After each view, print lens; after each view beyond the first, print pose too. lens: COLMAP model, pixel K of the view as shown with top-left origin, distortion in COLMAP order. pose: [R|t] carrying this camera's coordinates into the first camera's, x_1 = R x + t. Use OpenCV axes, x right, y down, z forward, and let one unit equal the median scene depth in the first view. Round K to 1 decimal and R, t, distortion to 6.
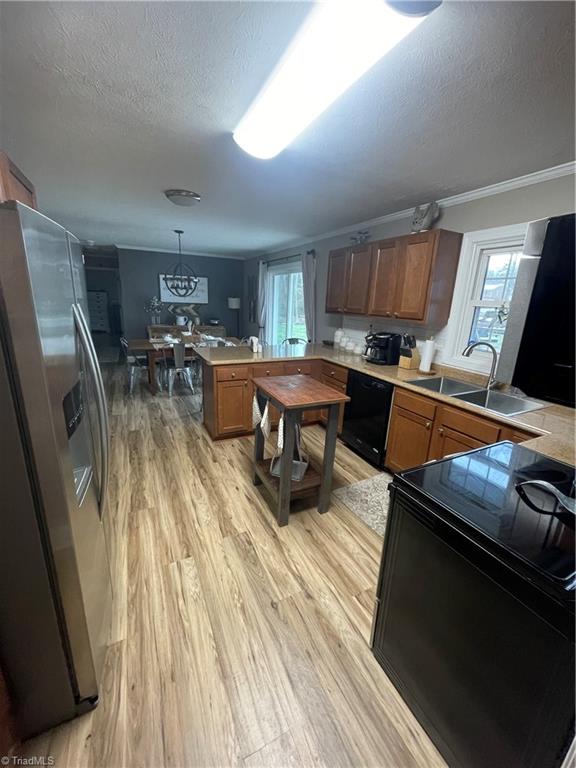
lens RADIAL K [[322.7, 0, 288.0], [0, 322.7, 384.0], [0, 0, 1]] dist [0.001536, 0.000172]
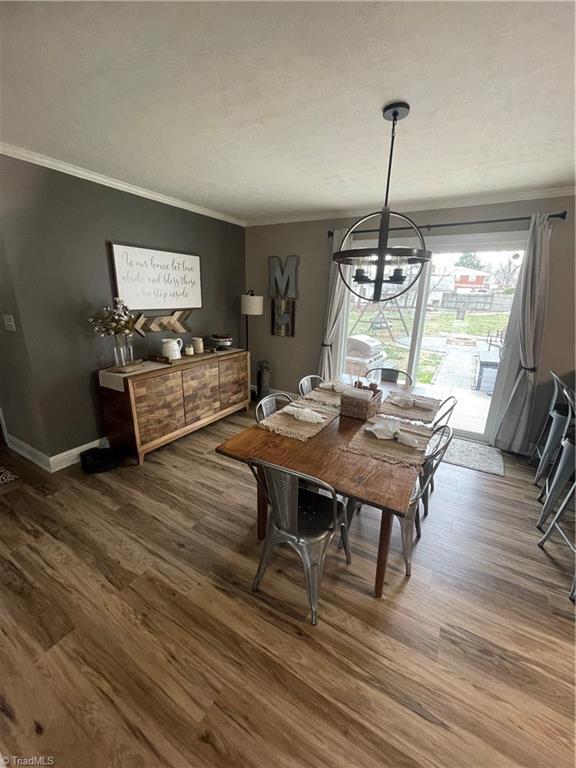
lens RADIAL K [[322.7, 0, 288.0], [0, 322.7, 384.0], [0, 0, 1]] dist [0.001536, 0.000172]
pose [[0.840441, -0.165603, 0.515980, -0.425514], [0.150822, 0.986022, 0.070799, -0.149452], [-0.520492, 0.018319, 0.853670, 0.507162]]
